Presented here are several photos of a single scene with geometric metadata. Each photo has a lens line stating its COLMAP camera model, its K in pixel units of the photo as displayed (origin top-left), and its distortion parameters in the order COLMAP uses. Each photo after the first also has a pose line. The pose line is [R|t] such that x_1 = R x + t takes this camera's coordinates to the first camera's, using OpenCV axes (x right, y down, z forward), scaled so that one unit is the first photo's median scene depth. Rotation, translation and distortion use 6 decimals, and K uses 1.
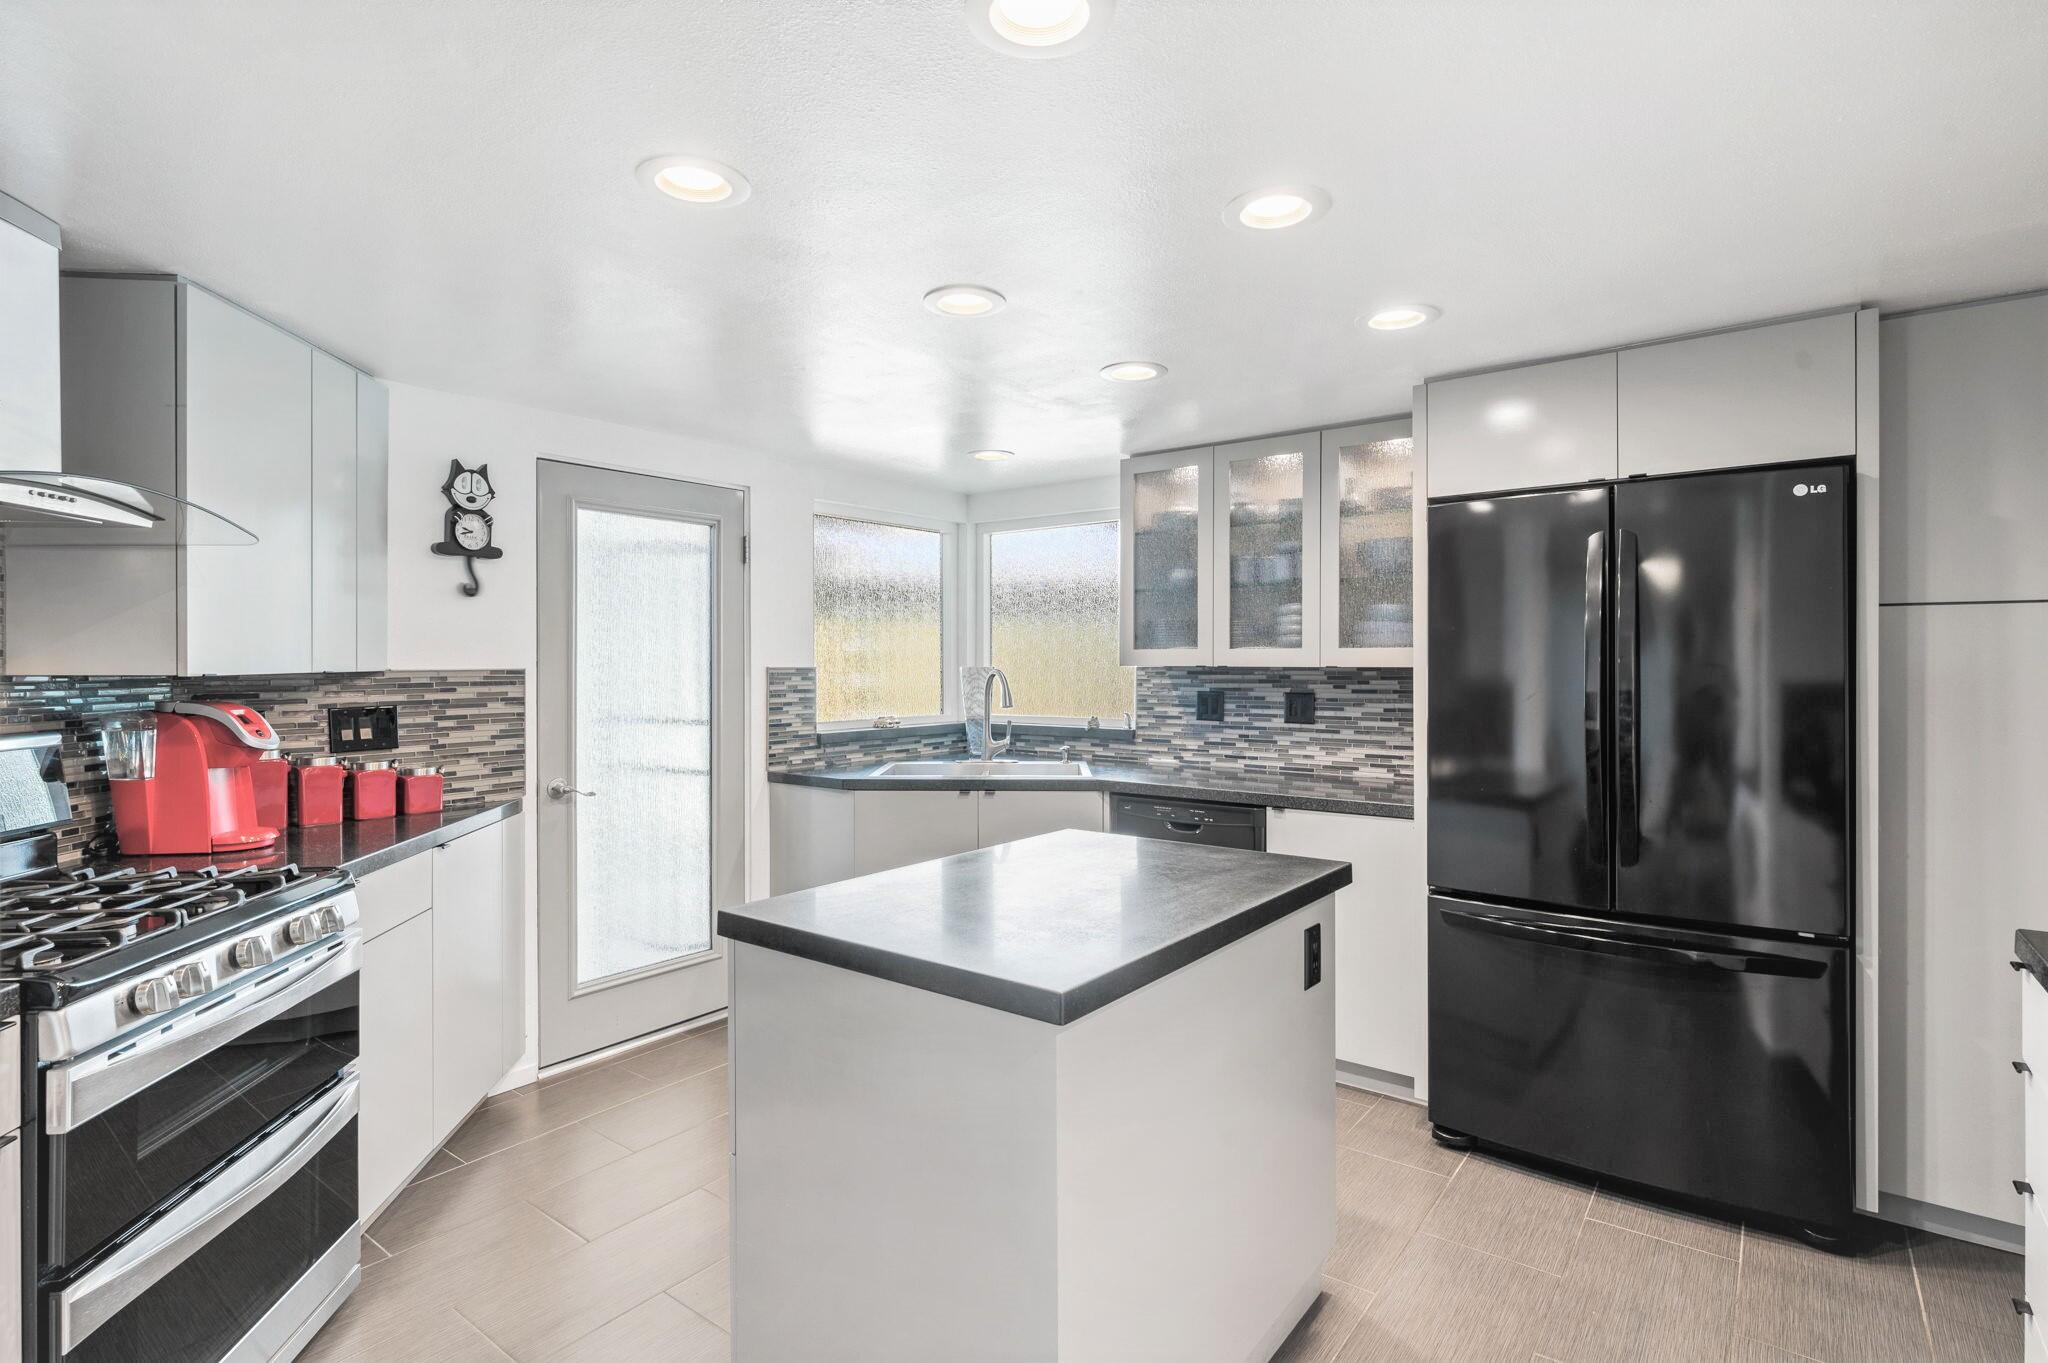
lens RADIAL K [[1037.3, 0, 990.4], [0, 1037.3, 657.2], [0, 0, 1]] dist [-0.000823, 0.000271]
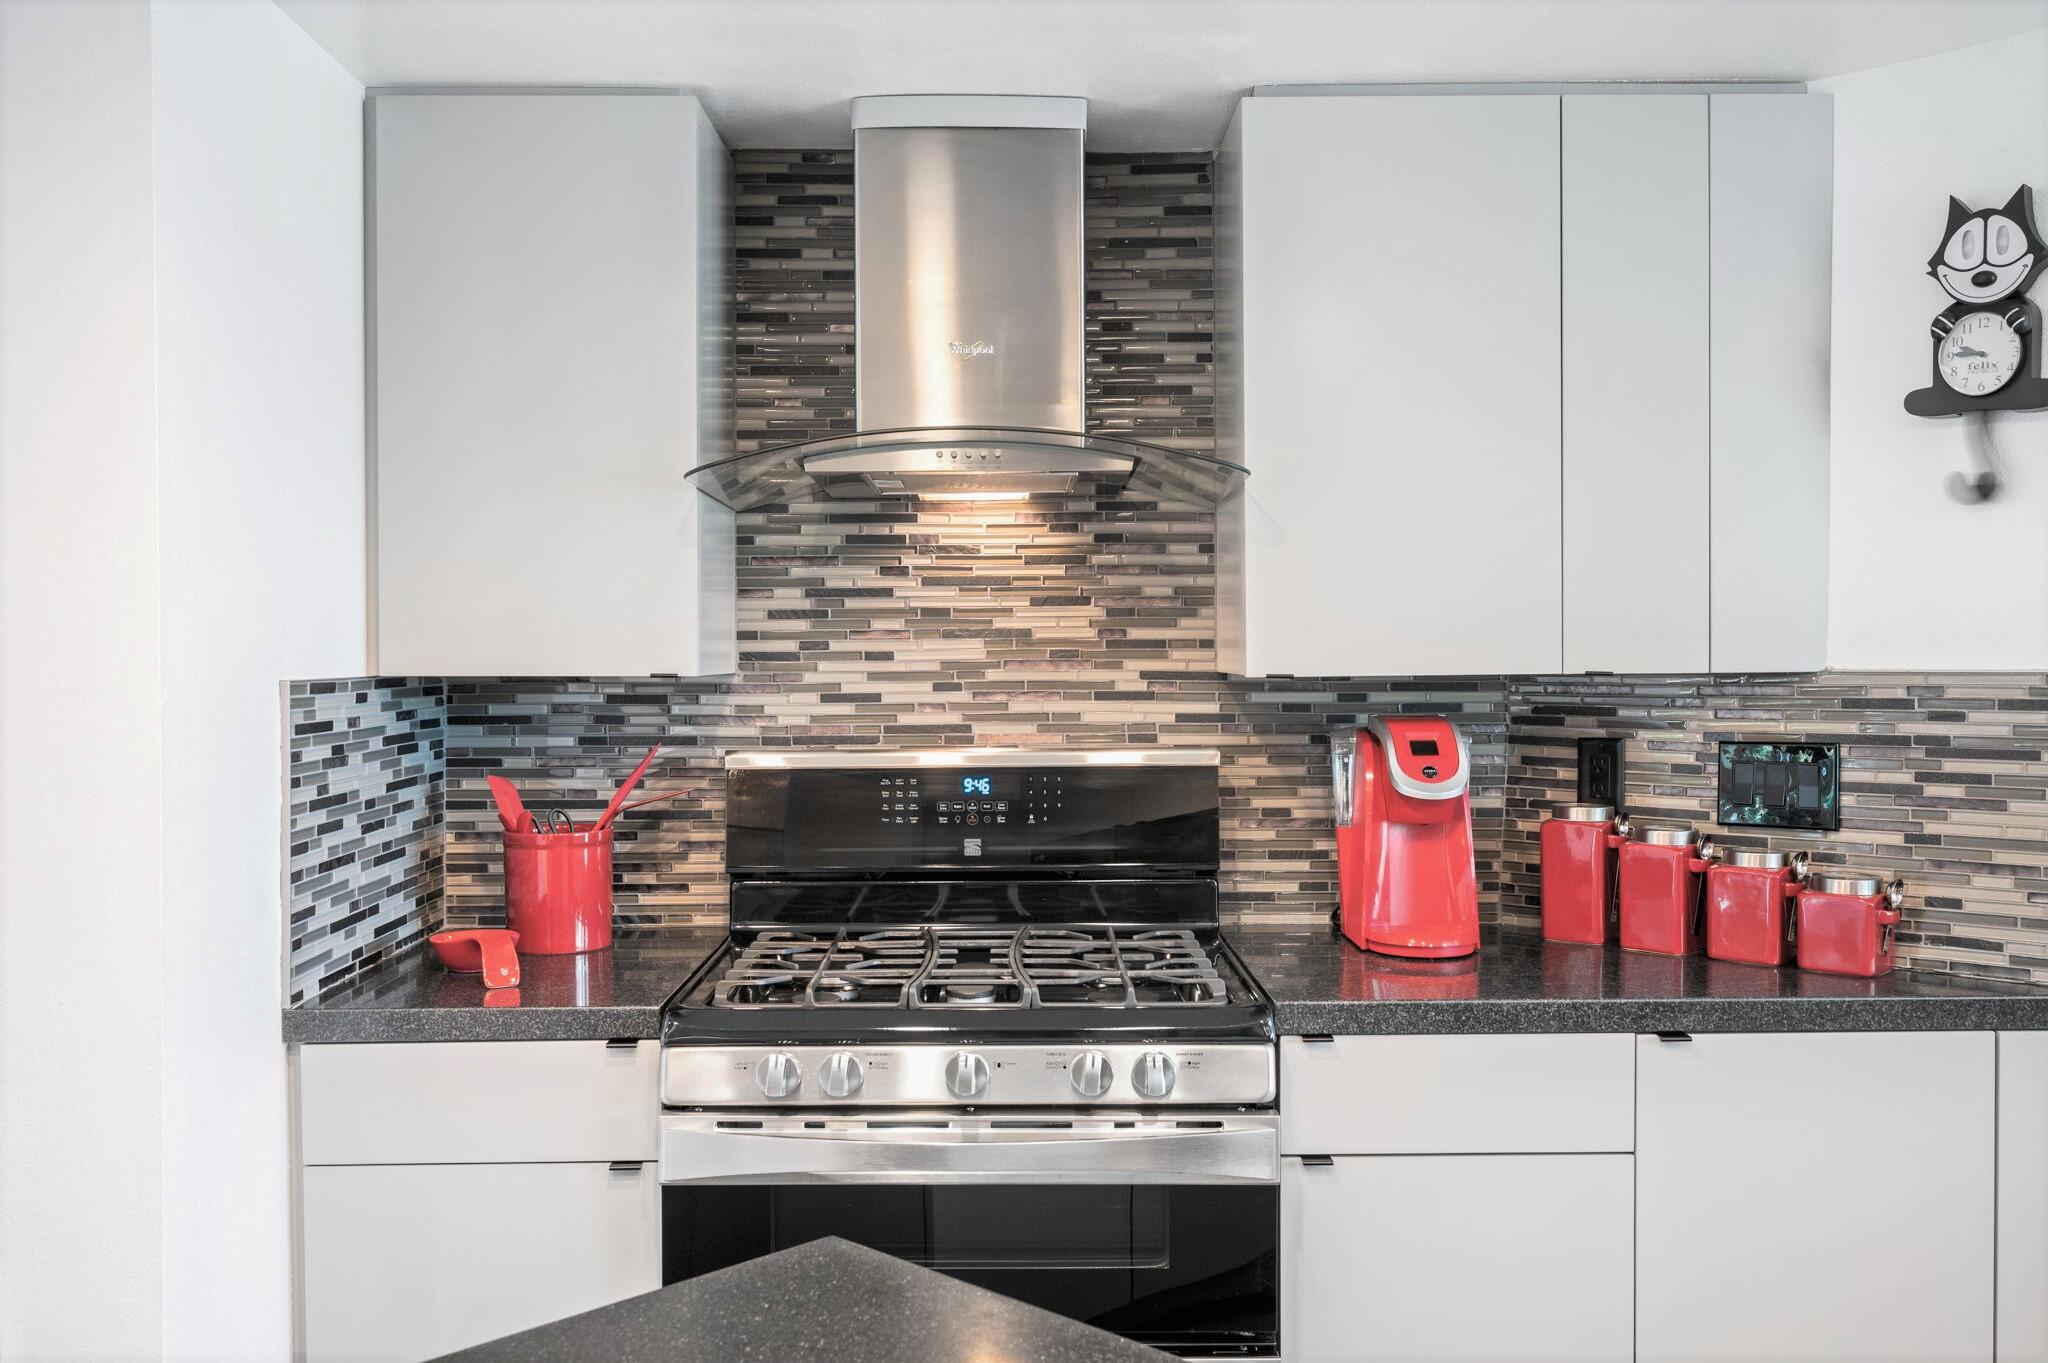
lens RADIAL K [[1772.1, 0, 1018.9], [0, 1772.1, 681.3], [0, 0, 1]] dist [-0.003185, -0.009573]
pose [[-0.102693, 0.020334, -0.994505, 0.282986], [0.008983, 0.999769, 0.019514, -0.002131], [0.994673, -0.006930, -0.102852, 0.684636]]
